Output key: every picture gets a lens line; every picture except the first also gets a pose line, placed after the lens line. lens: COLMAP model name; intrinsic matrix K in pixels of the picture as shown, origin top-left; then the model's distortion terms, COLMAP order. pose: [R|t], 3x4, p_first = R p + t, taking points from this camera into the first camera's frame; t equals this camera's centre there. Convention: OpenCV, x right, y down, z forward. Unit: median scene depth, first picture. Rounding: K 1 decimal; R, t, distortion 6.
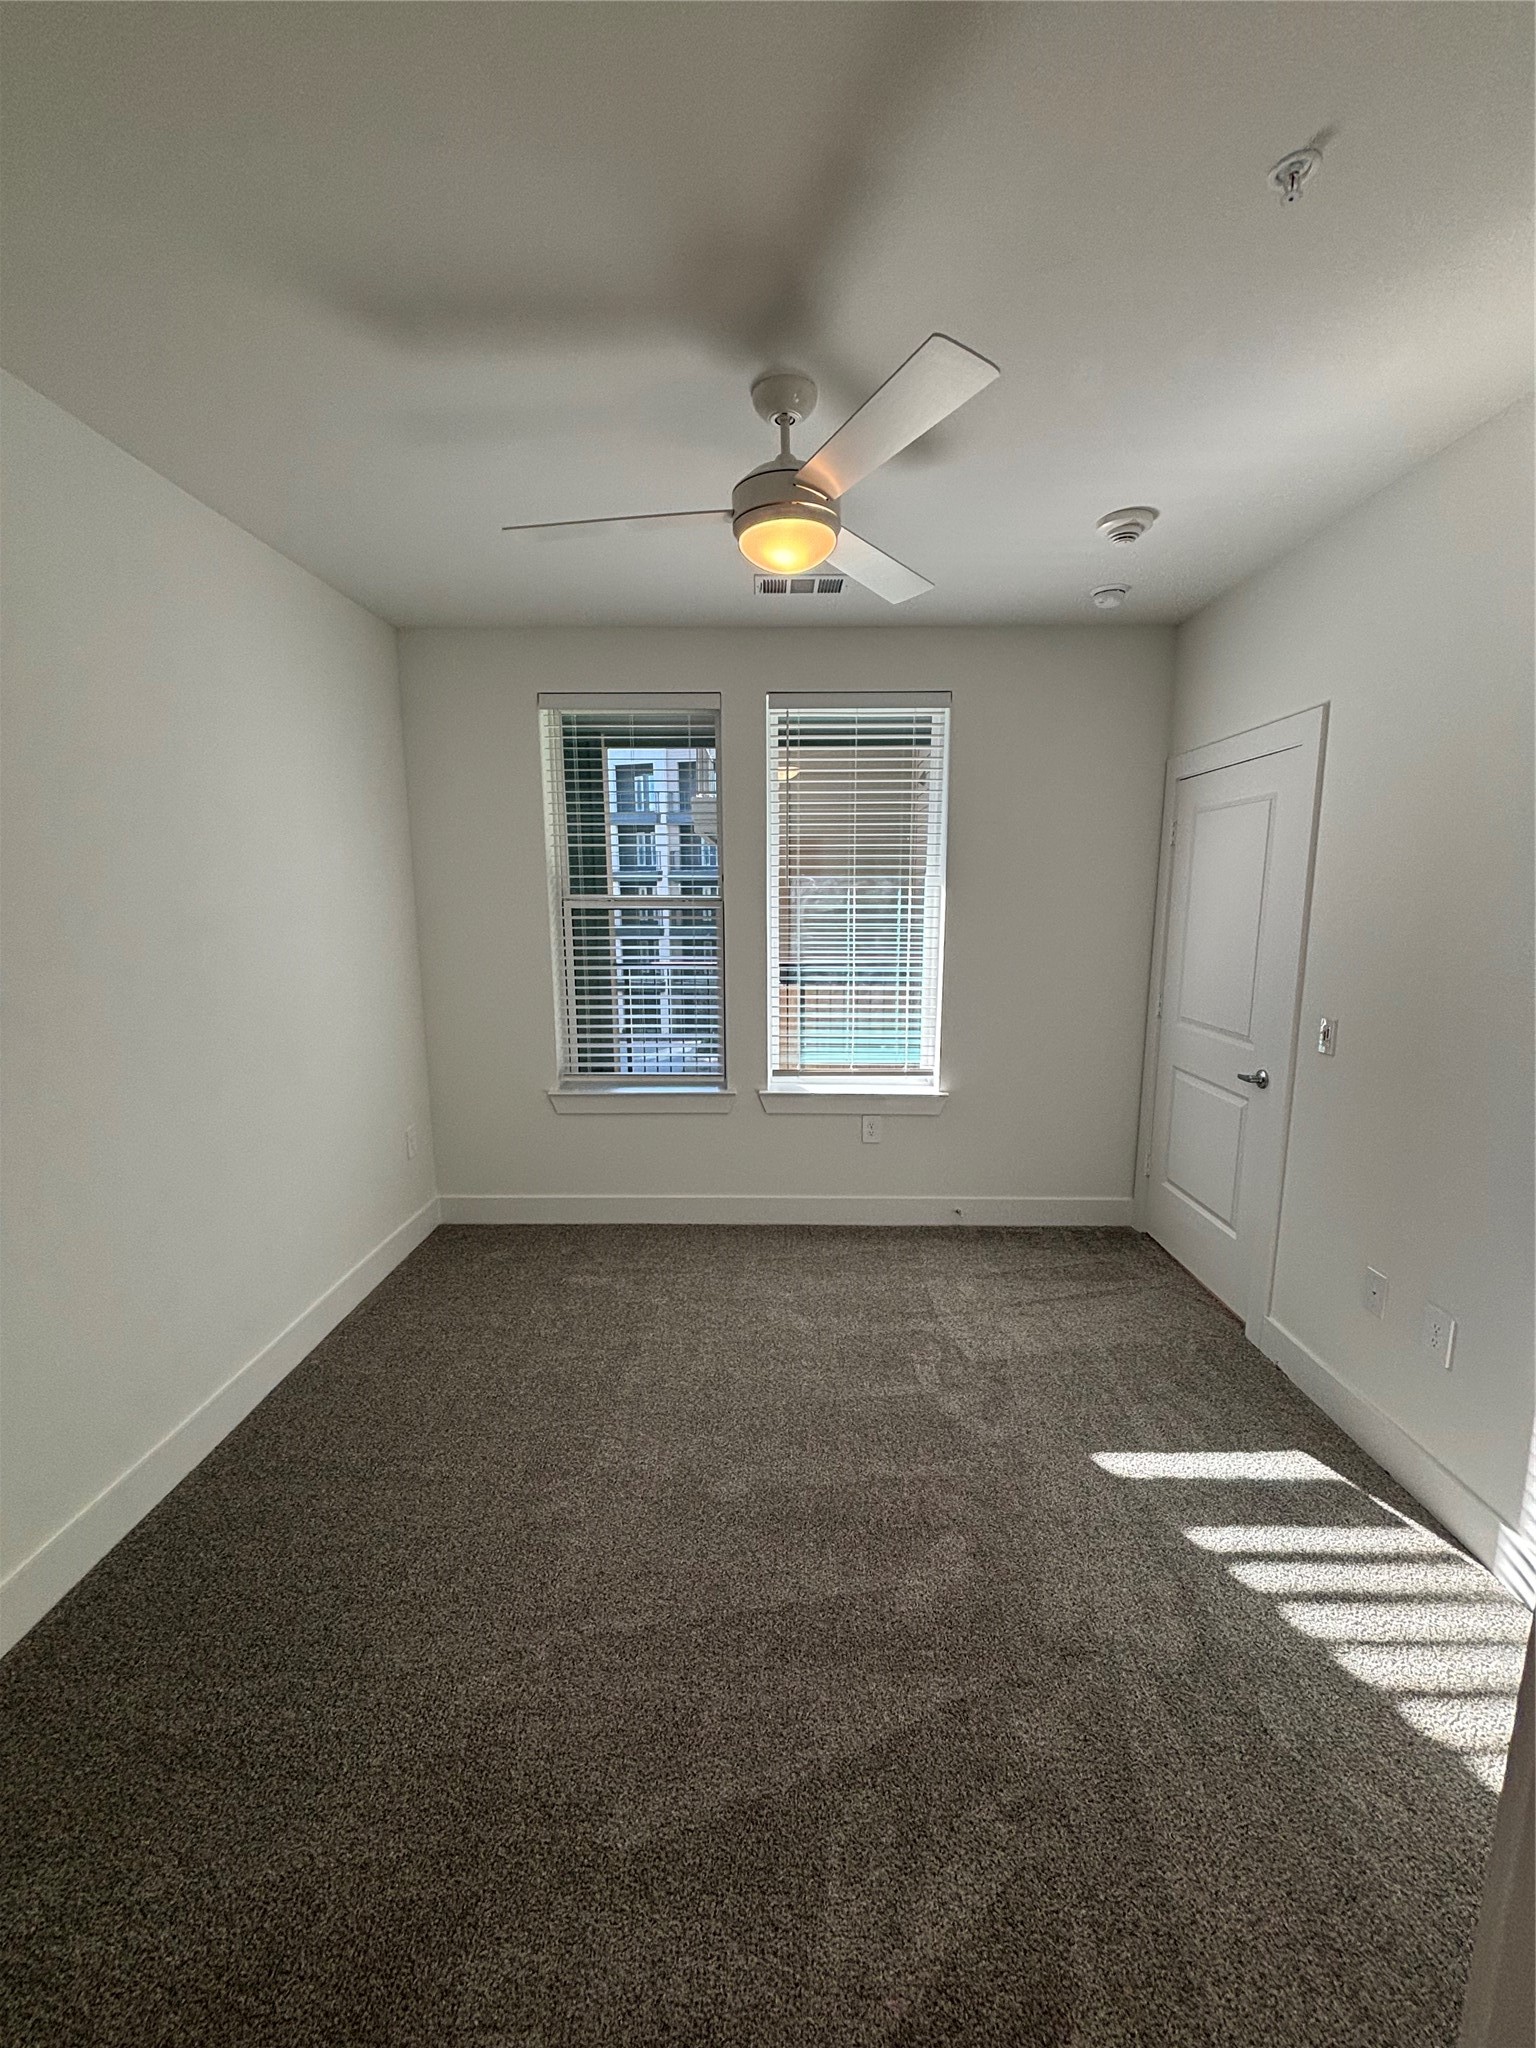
lens RADIAL K [[821.5, 0, 771.6], [0, 821.5, 1021.3], [0, 0, 1]] dist [0.001543, -0.000693]
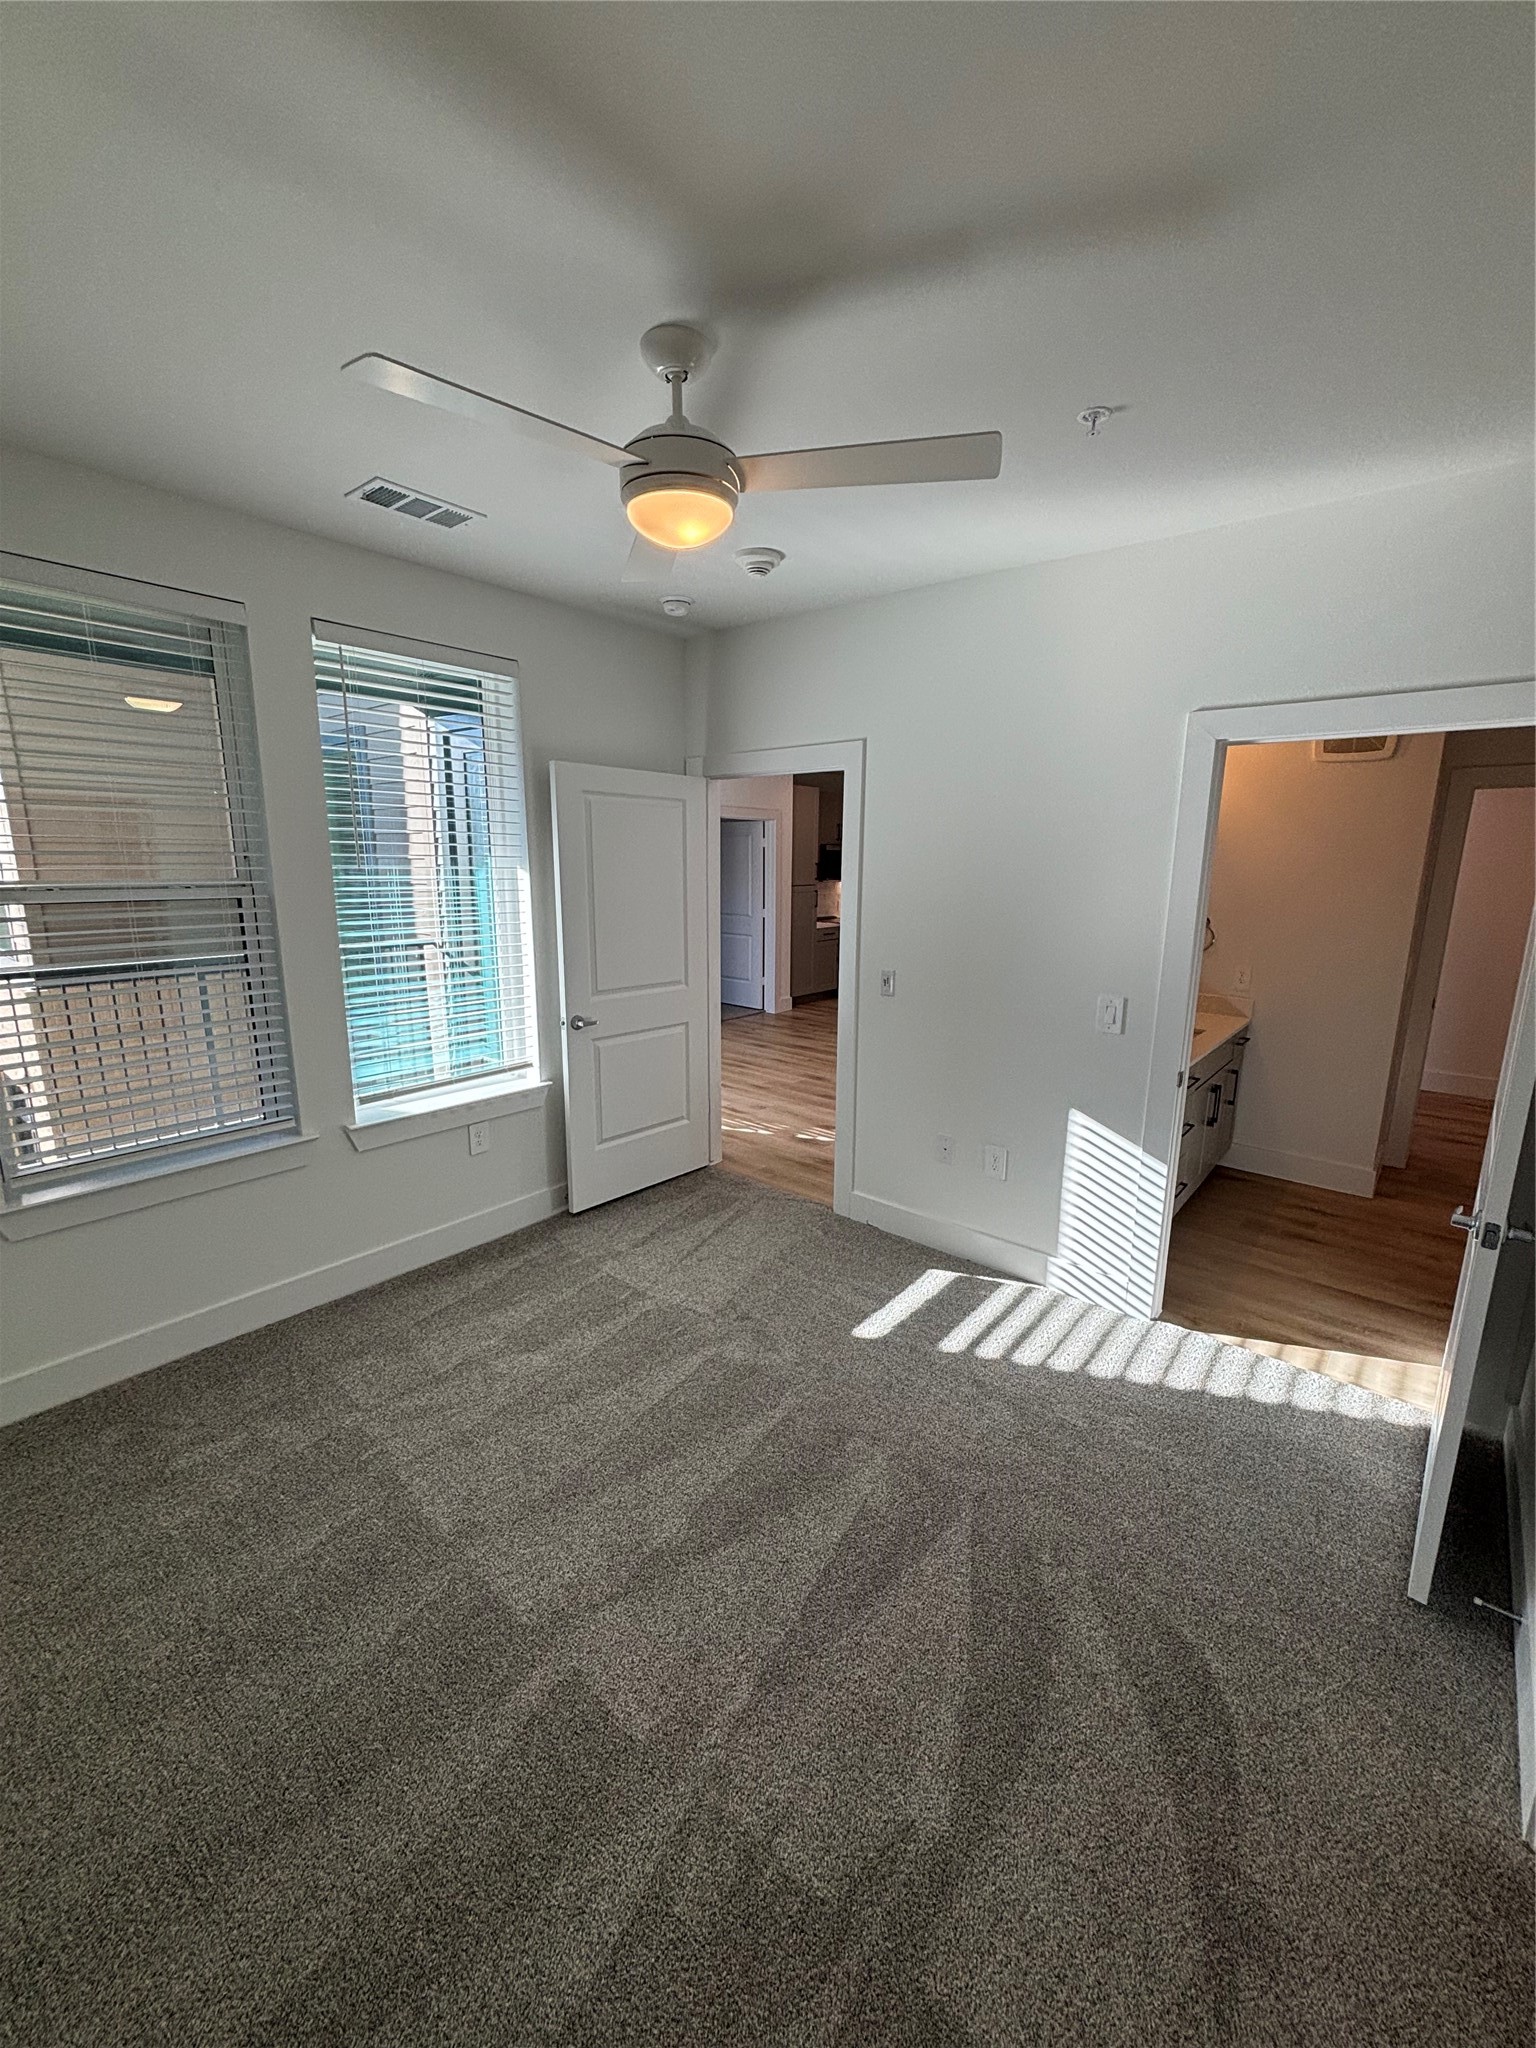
lens RADIAL K [[821.5, 0, 764.1], [0, 821.5, 1023.1], [0, 0, 1]] dist [0.001543, -0.000693]
pose [[0.635357, -0.150542, 0.757402, -0.539458], [0.111290, 0.988425, 0.103103, -0.081609], [-0.764157, 0.018784, 0.644757, 0.265976]]
